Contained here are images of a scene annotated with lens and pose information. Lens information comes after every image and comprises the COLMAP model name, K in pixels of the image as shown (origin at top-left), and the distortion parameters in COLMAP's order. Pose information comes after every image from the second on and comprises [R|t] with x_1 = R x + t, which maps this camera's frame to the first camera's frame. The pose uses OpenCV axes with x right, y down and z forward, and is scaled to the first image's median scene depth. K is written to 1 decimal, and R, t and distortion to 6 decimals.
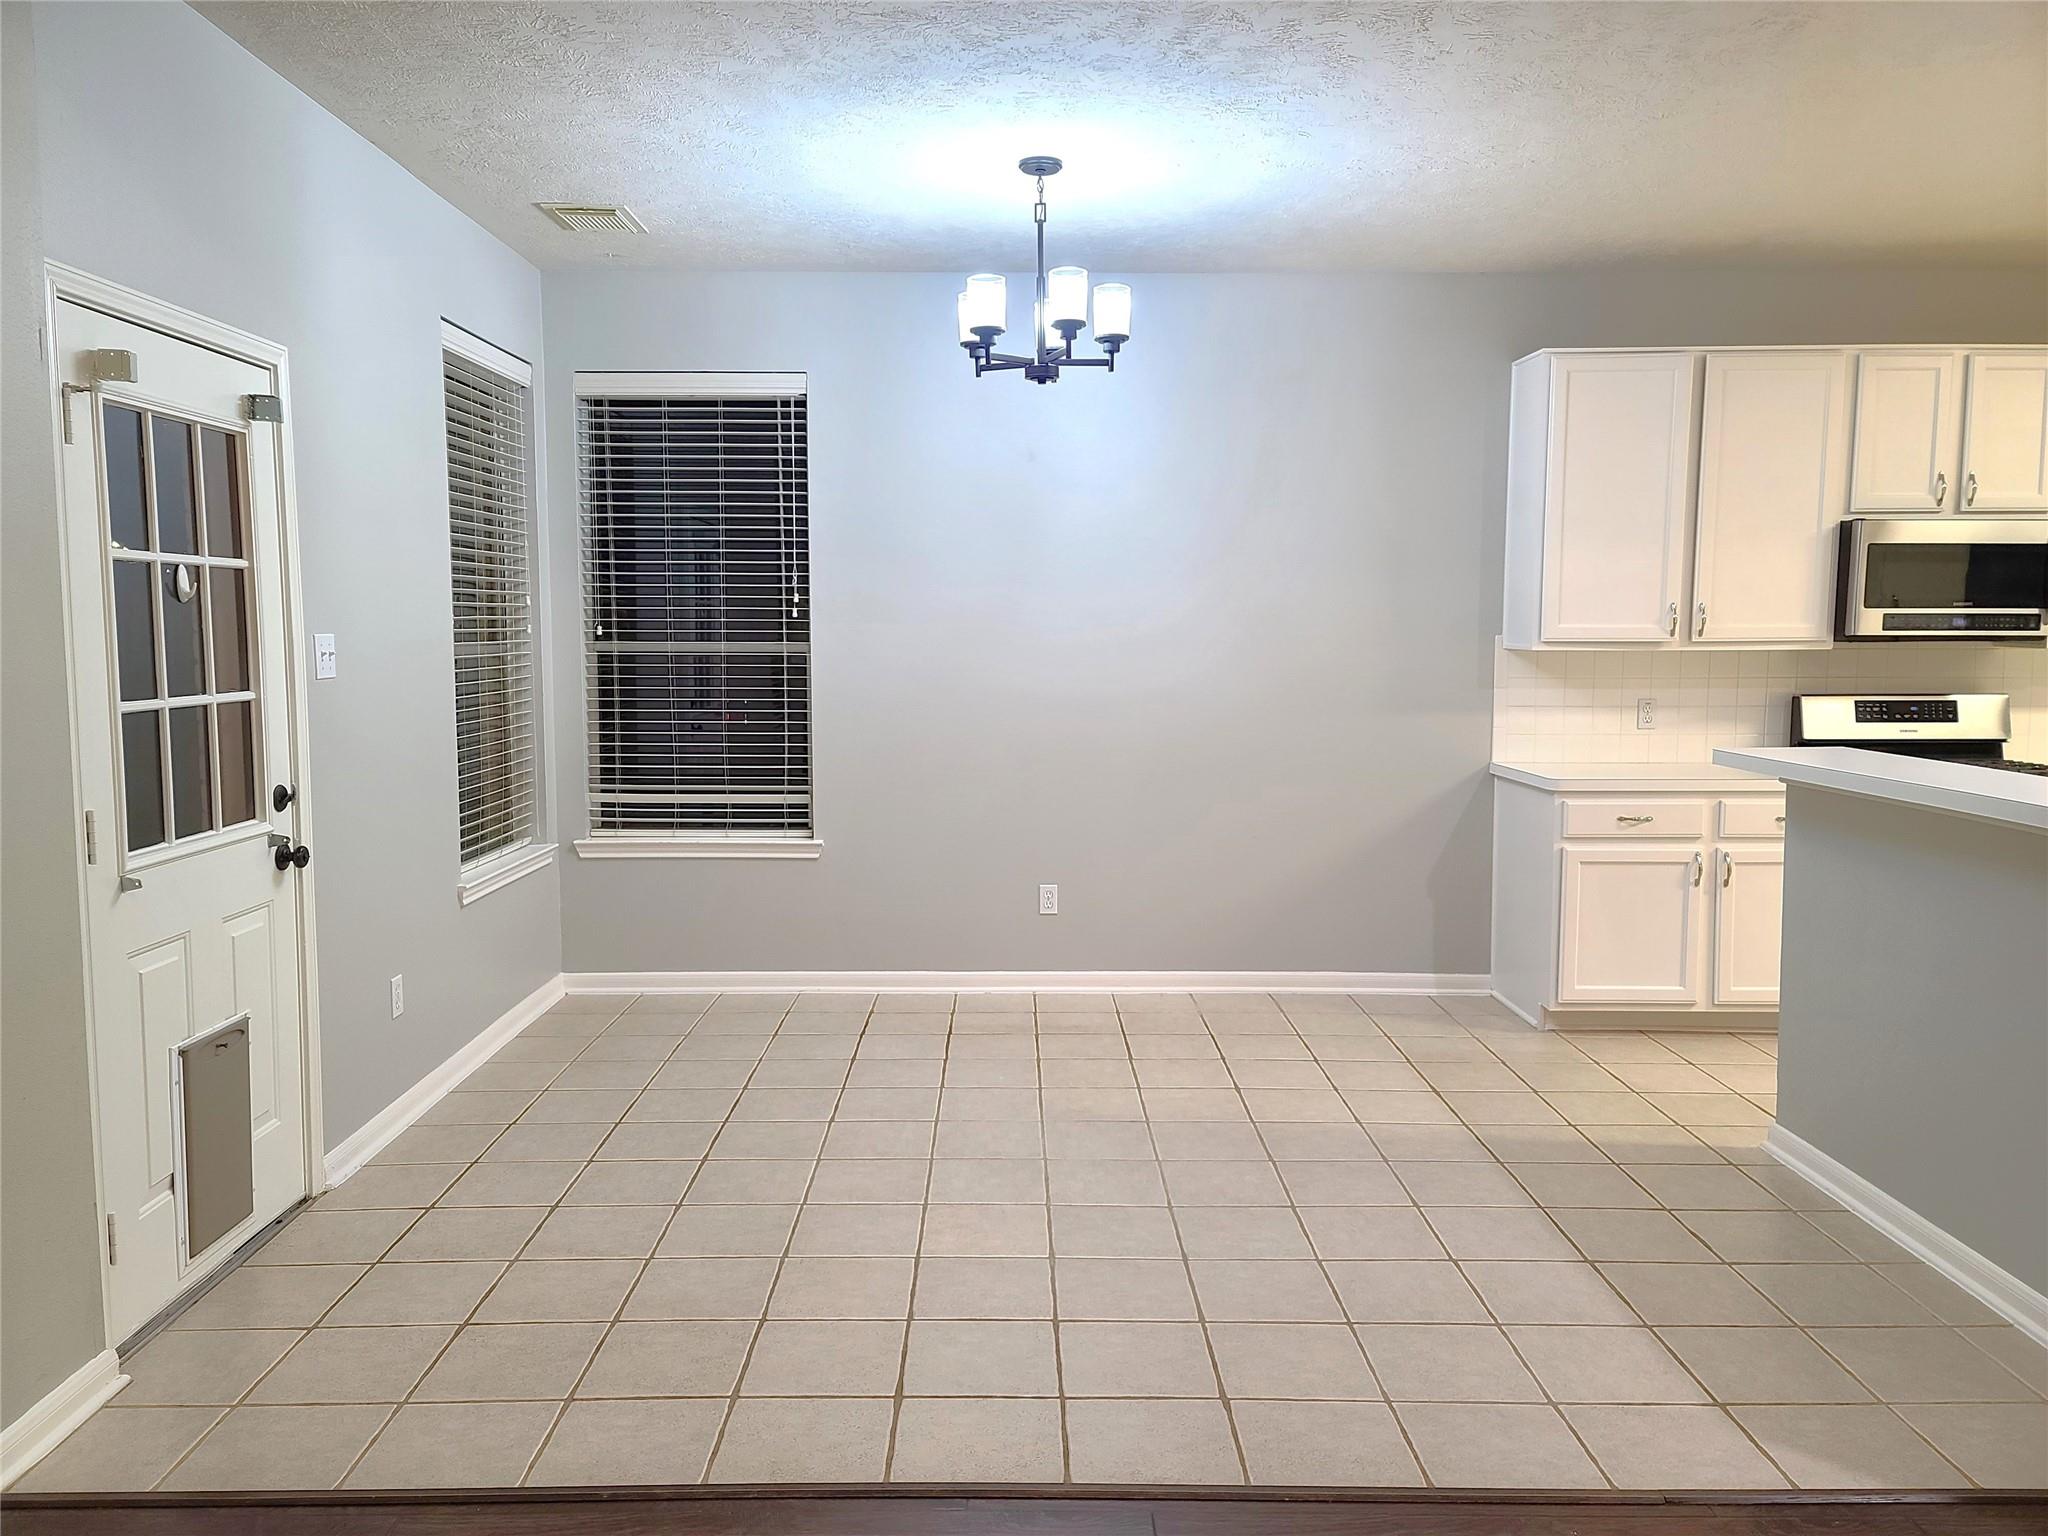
lens RADIAL K [[1518.8, 0, 1022.0], [0, 1518.8, 763.3], [0, 0, 1]] dist [0.046054, 0.007687]
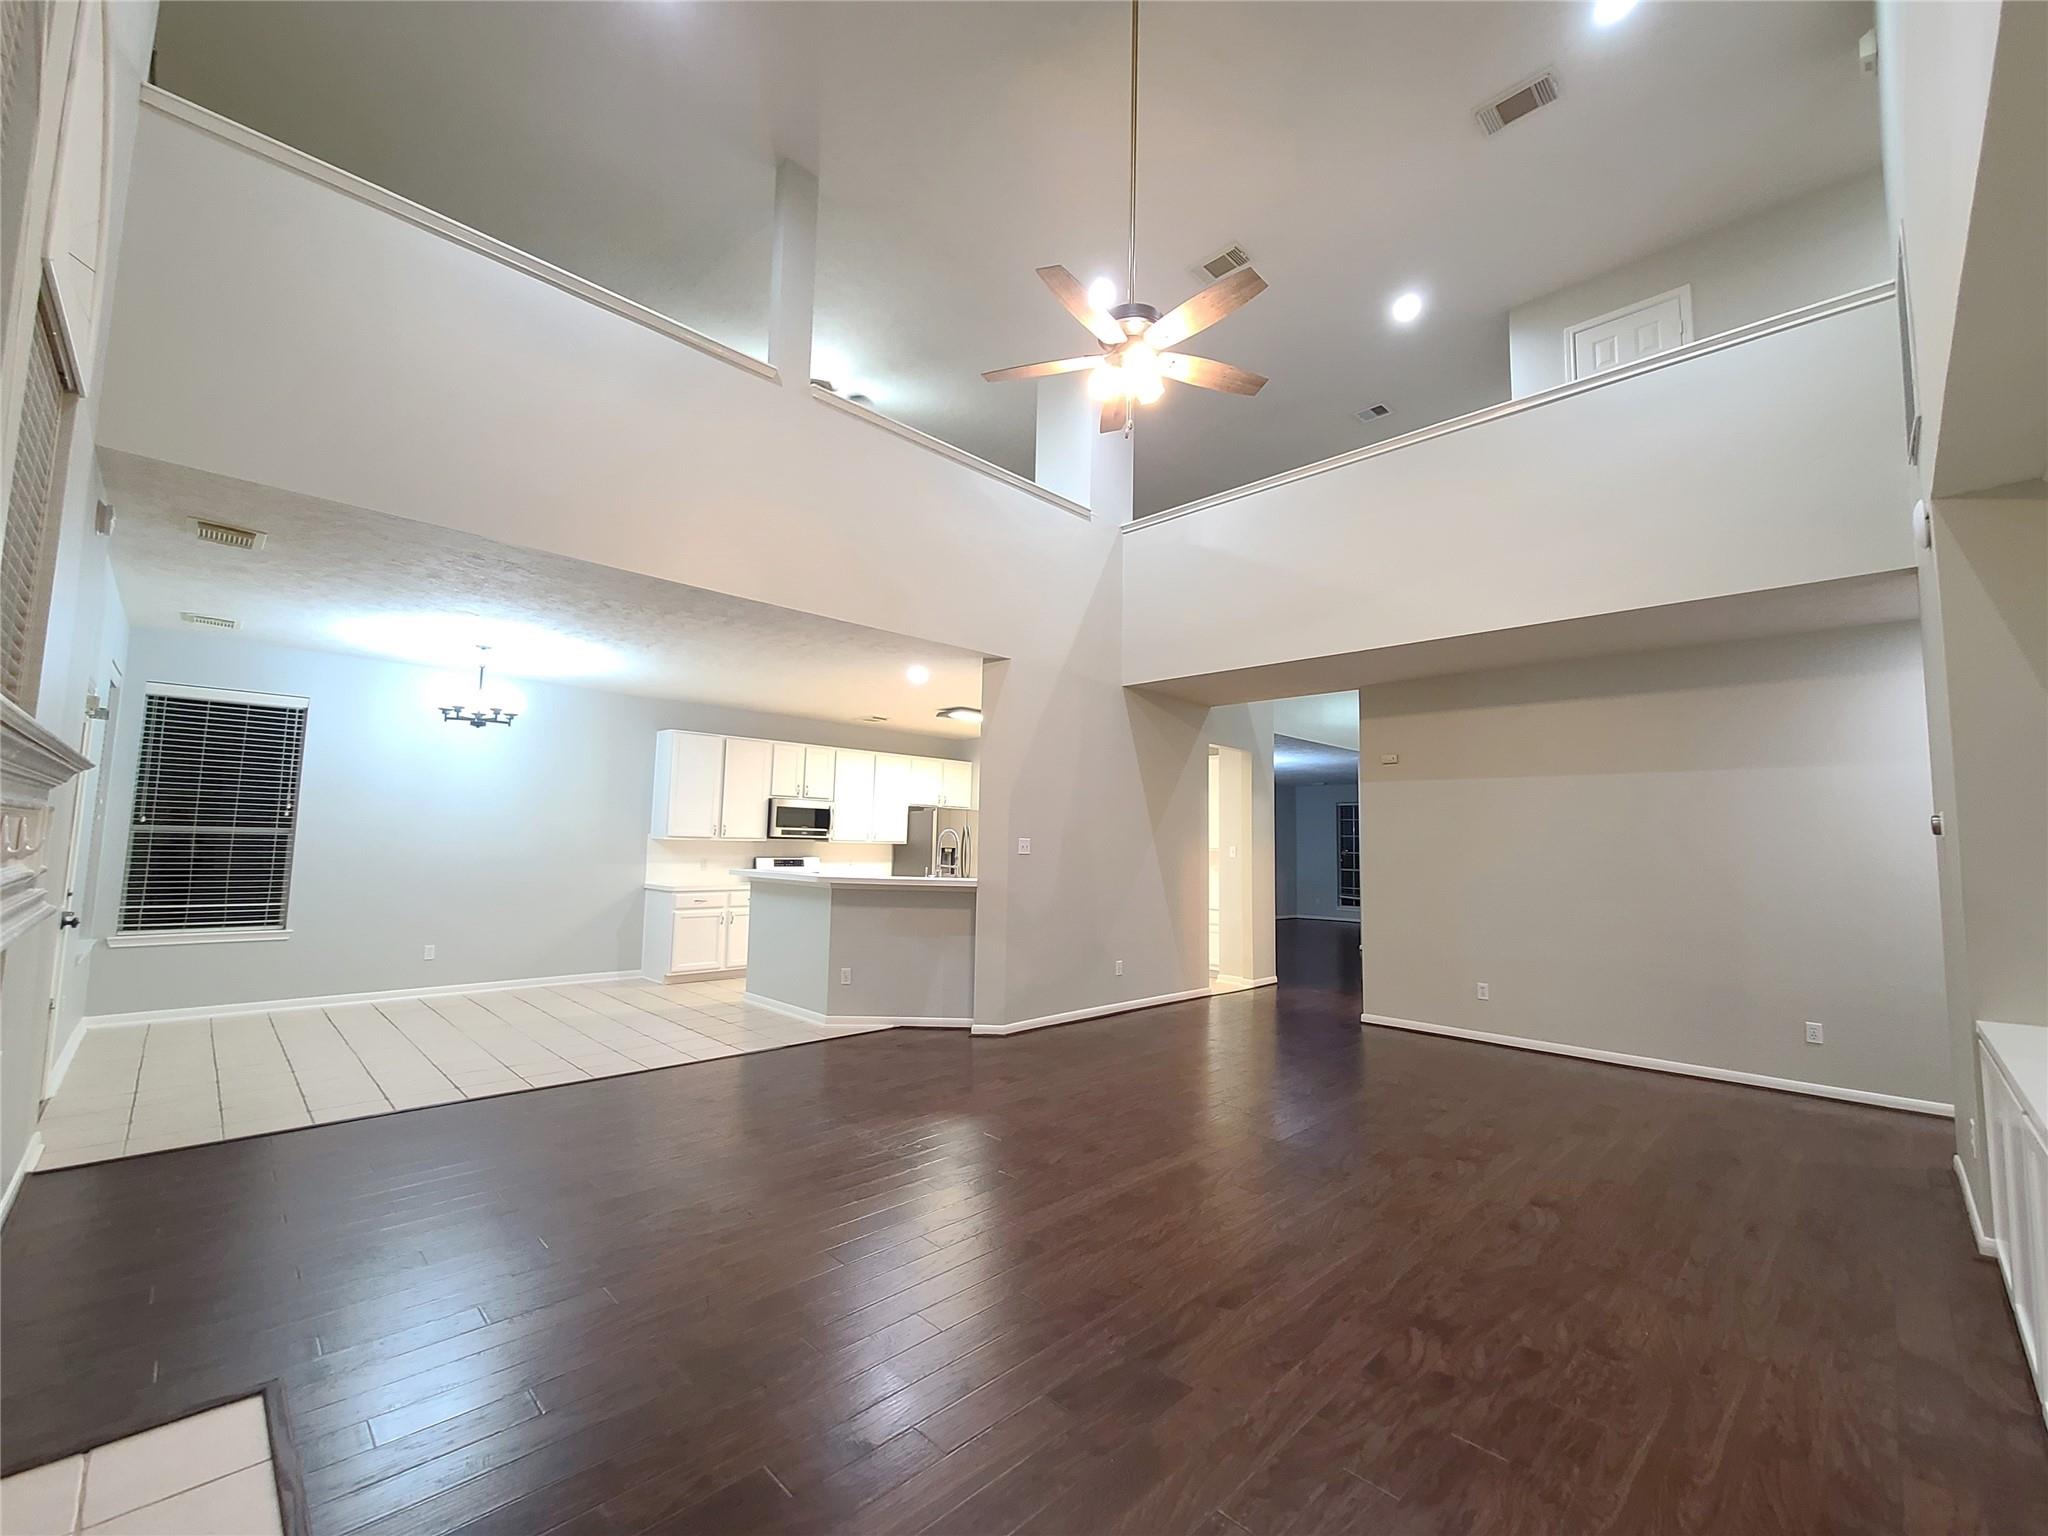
lens RADIAL K [[835.5, 0, 1022.9], [0, 835.5, 764.0], [0, 0, 1]] dist [0.000467, 0.000047]
pose [[0.717685, 0.081953, 0.691529, -0.235476], [0.042251, 0.986097, -0.160712, 0.057232], [-0.695085, 0.144558, 0.704244, -0.481354]]
